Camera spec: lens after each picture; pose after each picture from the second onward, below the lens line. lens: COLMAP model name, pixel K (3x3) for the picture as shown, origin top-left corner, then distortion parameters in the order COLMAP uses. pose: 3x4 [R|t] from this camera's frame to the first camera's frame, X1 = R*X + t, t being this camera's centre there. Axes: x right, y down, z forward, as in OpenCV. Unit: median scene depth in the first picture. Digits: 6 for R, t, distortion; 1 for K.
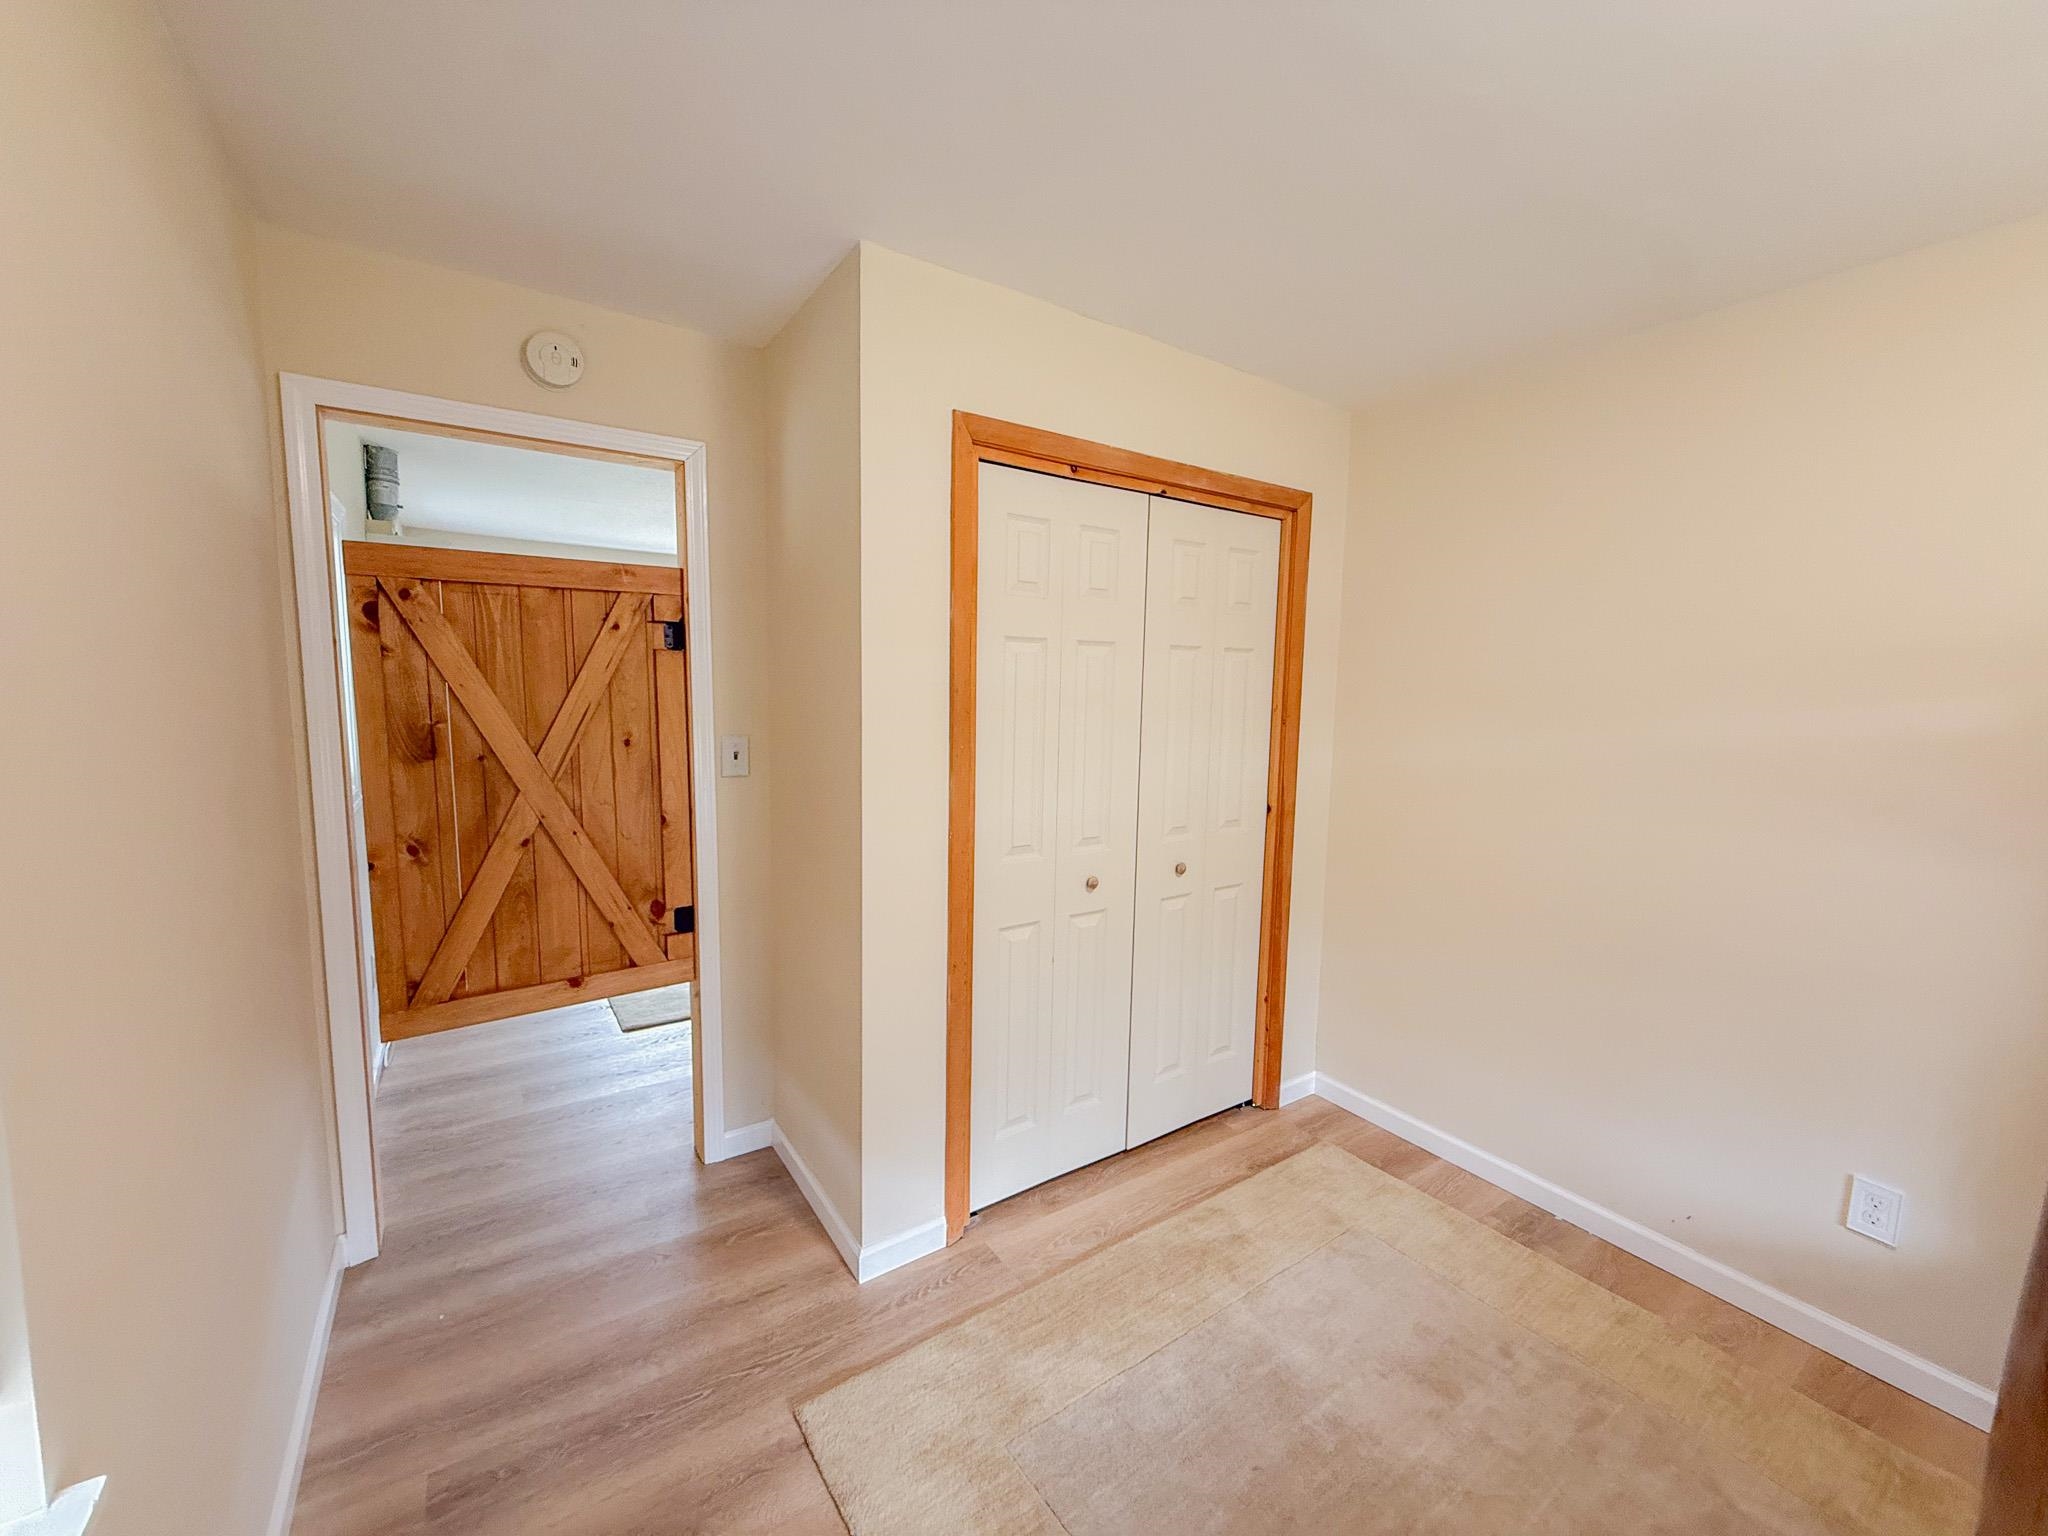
lens RADIAL K [[818.4, 0, 1018.5], [0, 818.4, 765.9], [0, 0, 1]] dist [0.000015, -0.000251]
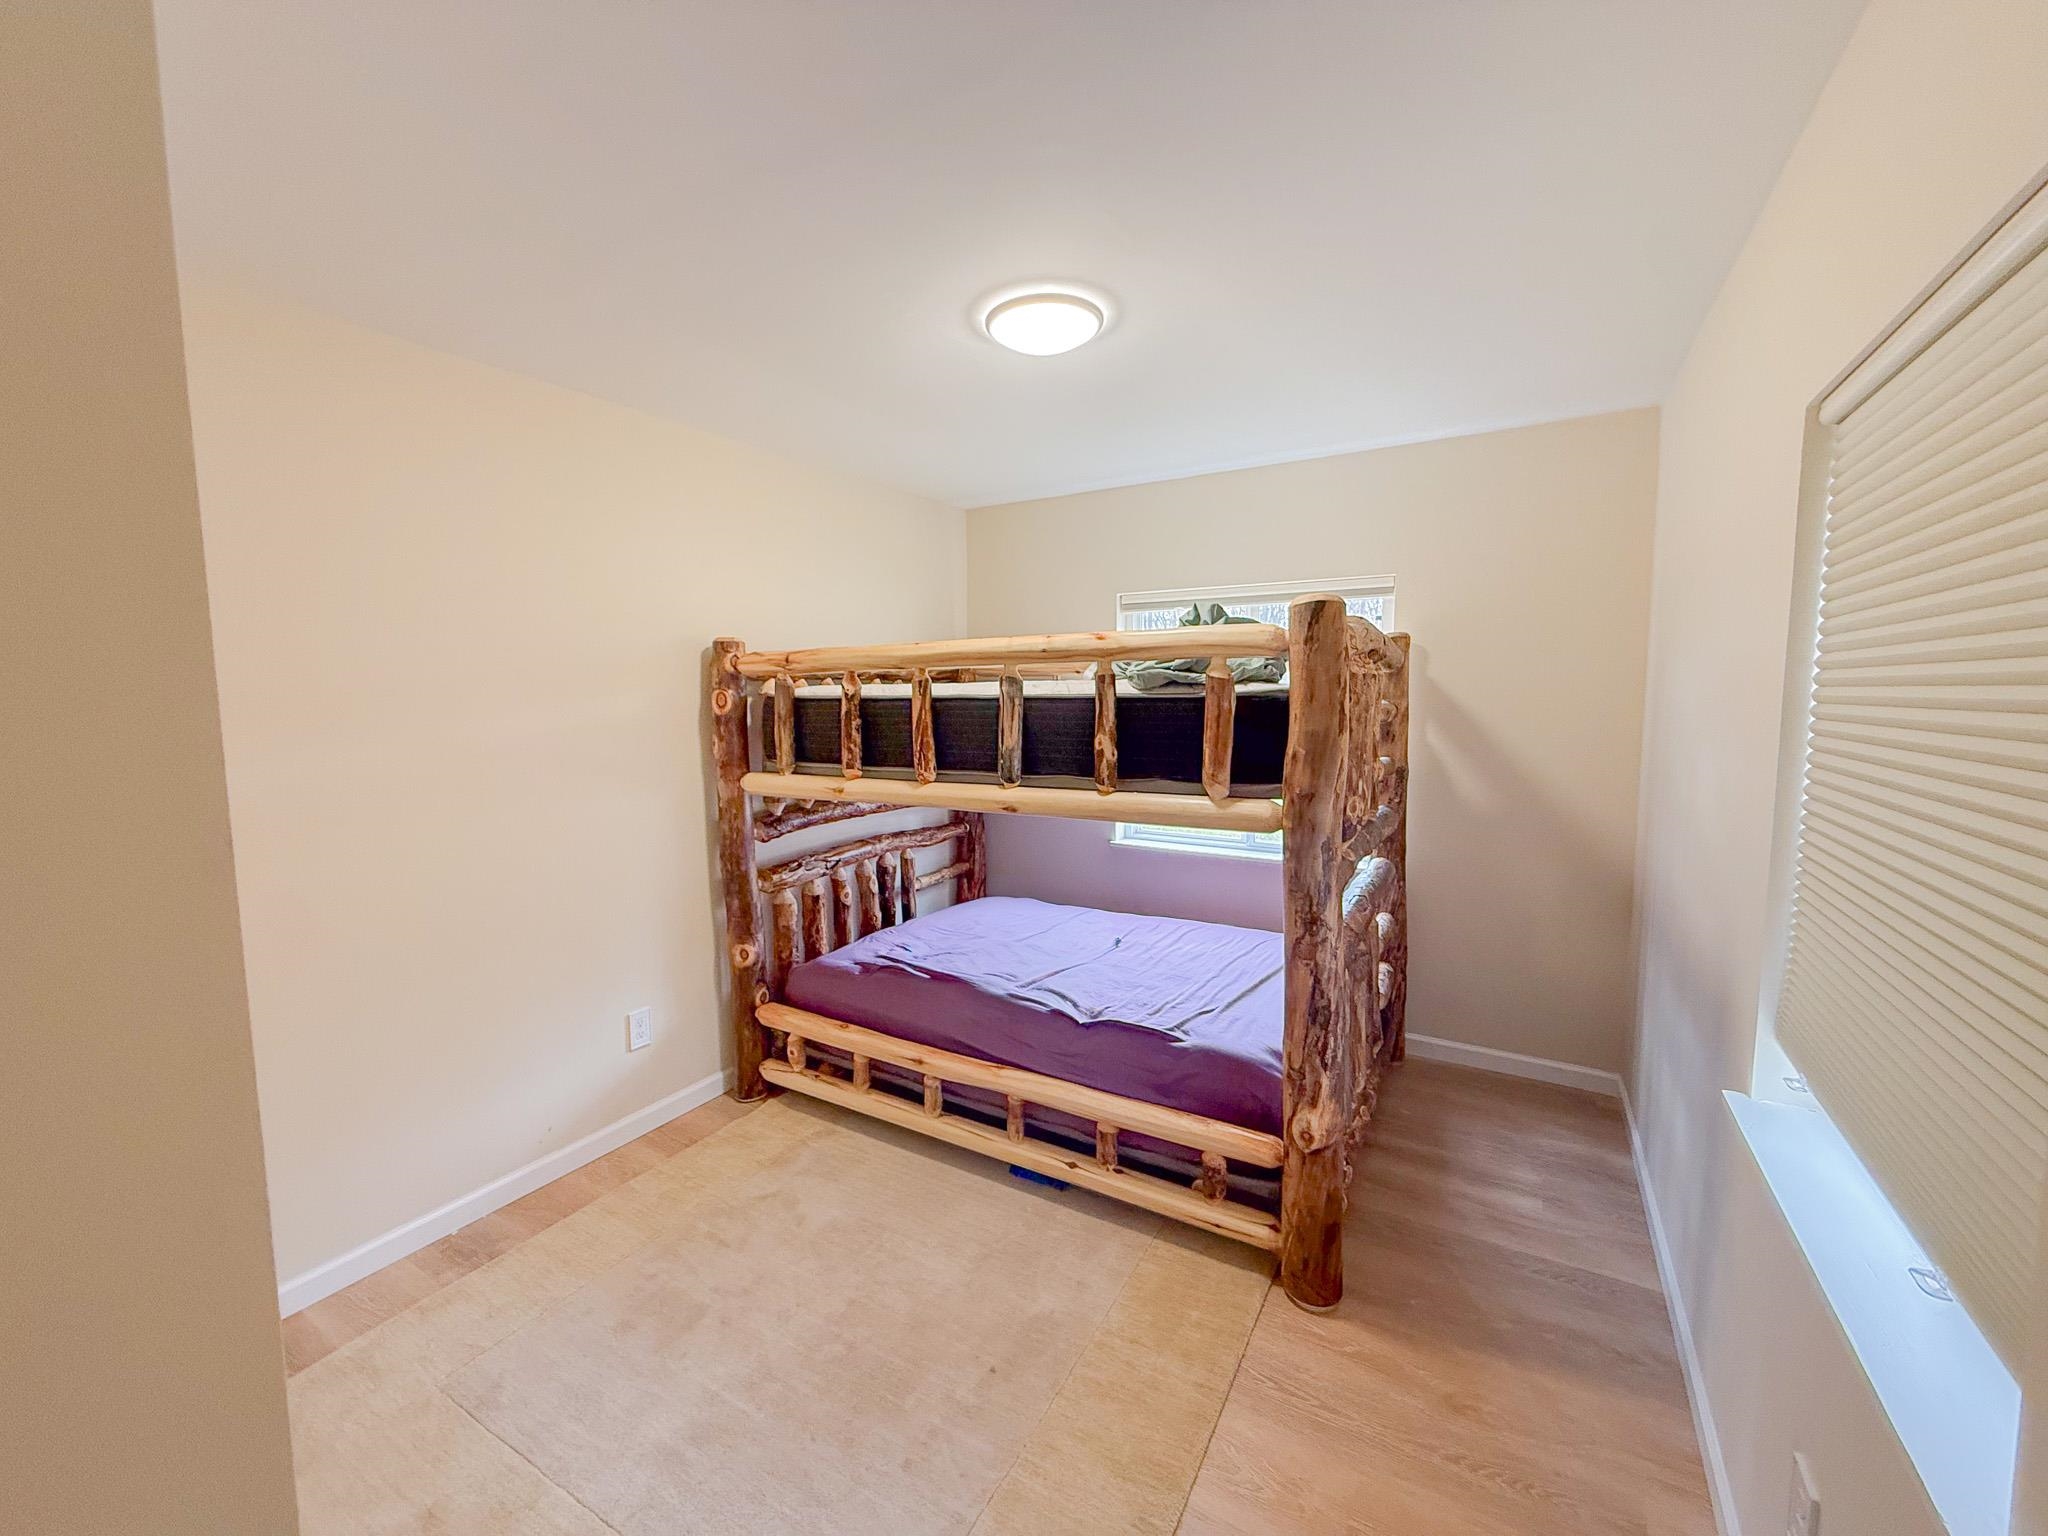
lens RADIAL K [[818.4, 0, 1018.5], [0, 818.4, 765.9], [0, 0, 1]] dist [0.000015, -0.000251]
pose [[-0.416943, -0.098030, 0.903631, -0.529144], [0.098763, 0.983395, 0.152253, -0.091636], [-0.903551, 0.152726, -0.400338, 0.825542]]
